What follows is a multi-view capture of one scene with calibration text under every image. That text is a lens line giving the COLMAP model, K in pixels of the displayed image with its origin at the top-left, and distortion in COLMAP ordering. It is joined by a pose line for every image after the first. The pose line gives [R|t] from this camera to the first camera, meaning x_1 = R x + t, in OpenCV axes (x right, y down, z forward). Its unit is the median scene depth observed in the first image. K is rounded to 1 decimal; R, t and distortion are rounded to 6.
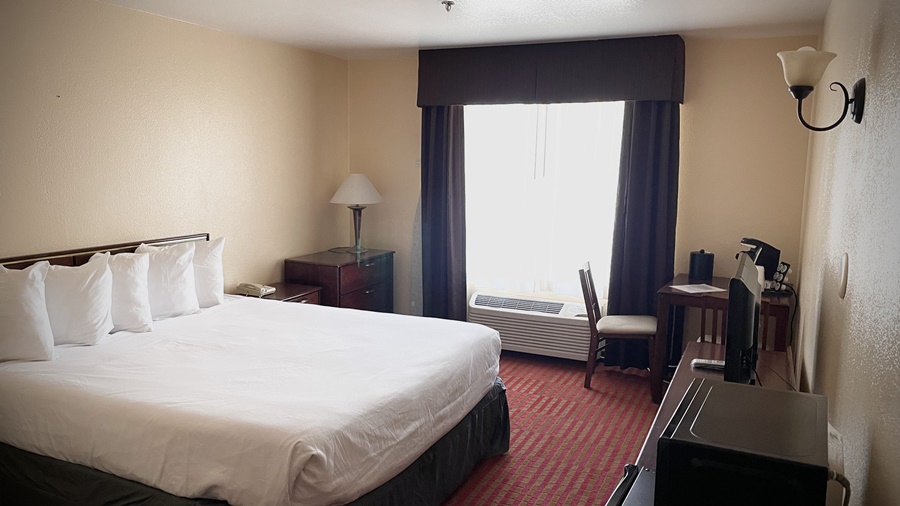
lens RADIAL K [[674.2, 0, 450.0], [0, 674.2, 253.0], [0, 0, 1]] dist [0.058396, -0.053821]
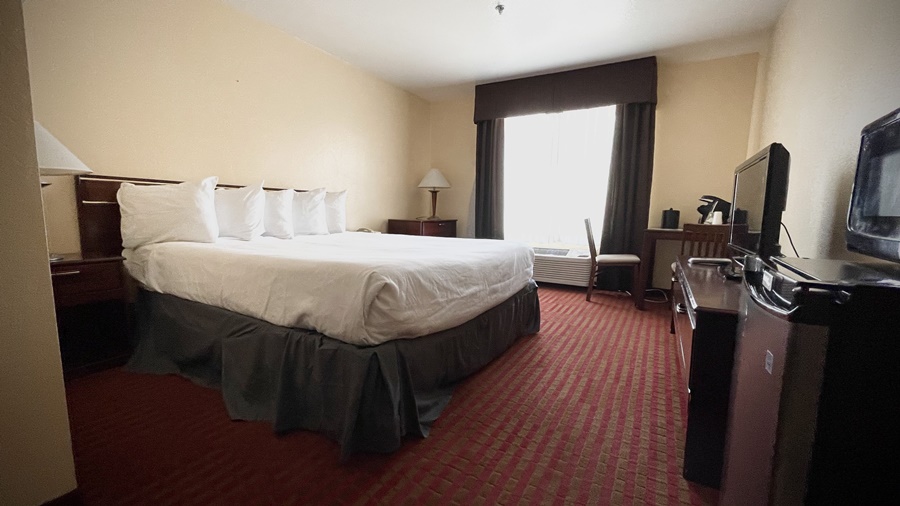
lens RADIAL K [[364.2, 0, 454.9], [0, 364.2, 252.7], [0, 0, 1]] dist [-0.000614, -0.000117]
pose [[0.996355, 0.017215, -0.083549, -0.027068], [-0.019083, 0.999584, -0.021610, 0.162311], [0.083142, 0.023125, 0.996269, 0.265534]]
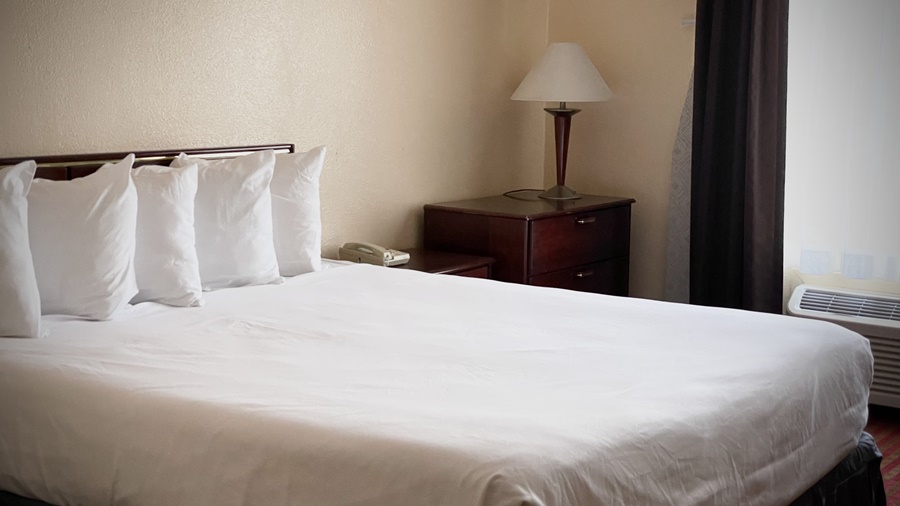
lens RADIAL K [[1330.0, 0, 450.0], [0, 1330.0, 253.0], [0, 0, 1]] dist [0.122780, 0.017767]
pose [[0.980952, 0.029835, -0.191948, -0.042821], [-0.029874, 0.999550, 0.002692, 0.067262], [0.191942, 0.003094, 0.981401, -0.004391]]
